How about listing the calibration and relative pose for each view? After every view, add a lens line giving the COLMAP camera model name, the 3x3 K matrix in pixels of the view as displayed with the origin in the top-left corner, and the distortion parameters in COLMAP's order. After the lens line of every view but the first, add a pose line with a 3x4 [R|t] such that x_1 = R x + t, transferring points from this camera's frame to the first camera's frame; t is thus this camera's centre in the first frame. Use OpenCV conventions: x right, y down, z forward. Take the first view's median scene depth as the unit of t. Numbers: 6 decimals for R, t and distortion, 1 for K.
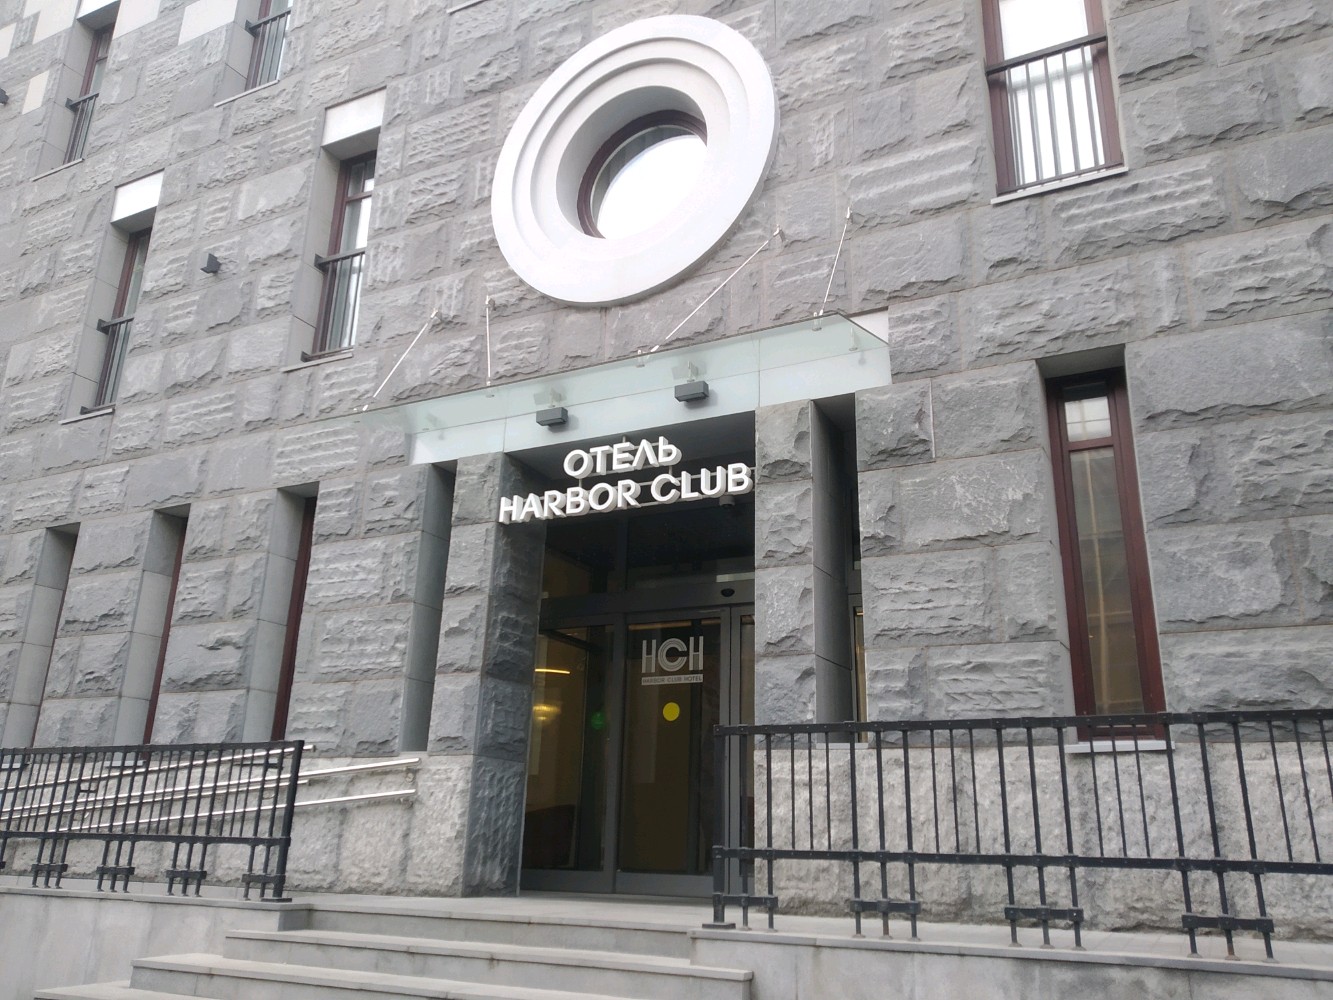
lens RADIAL K [[1075.1, 0, 675.4], [0, 1075.1, 499.2], [0, 0, 1]] dist [0.036250, -0.022637]
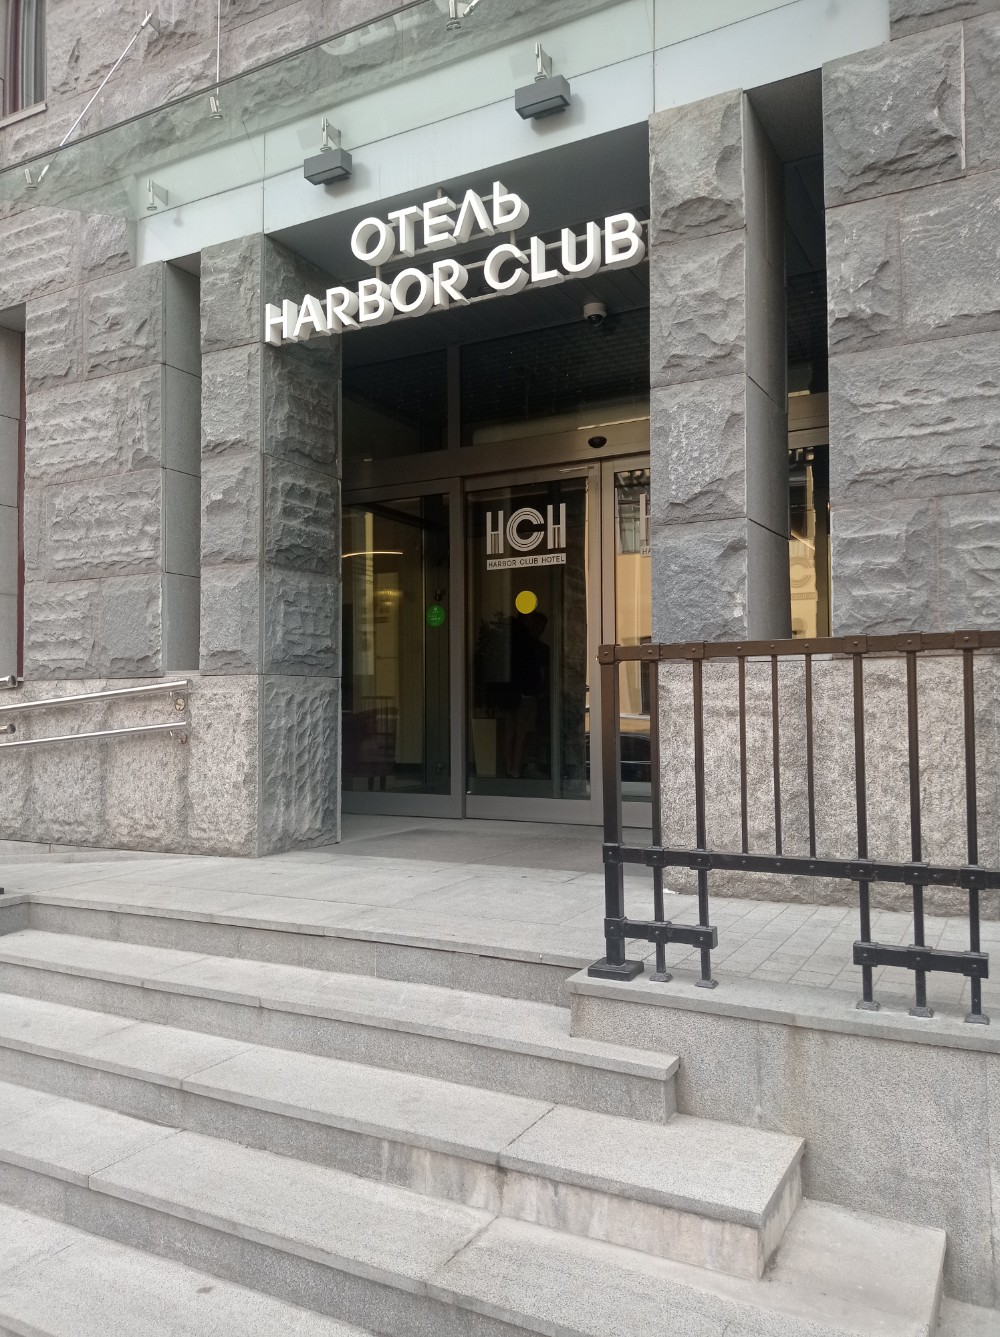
lens RADIAL K [[1019.8, 0, 501.8], [0, 1019.8, 693.0], [0, 0, 1]] dist [0.048294, -0.052076]
pose [[0.998987, -0.032474, -0.031154, -0.000998], [0.040219, 0.954843, 0.294375, 0.049954], [0.020187, -0.295330, 0.955182, 0.327681]]
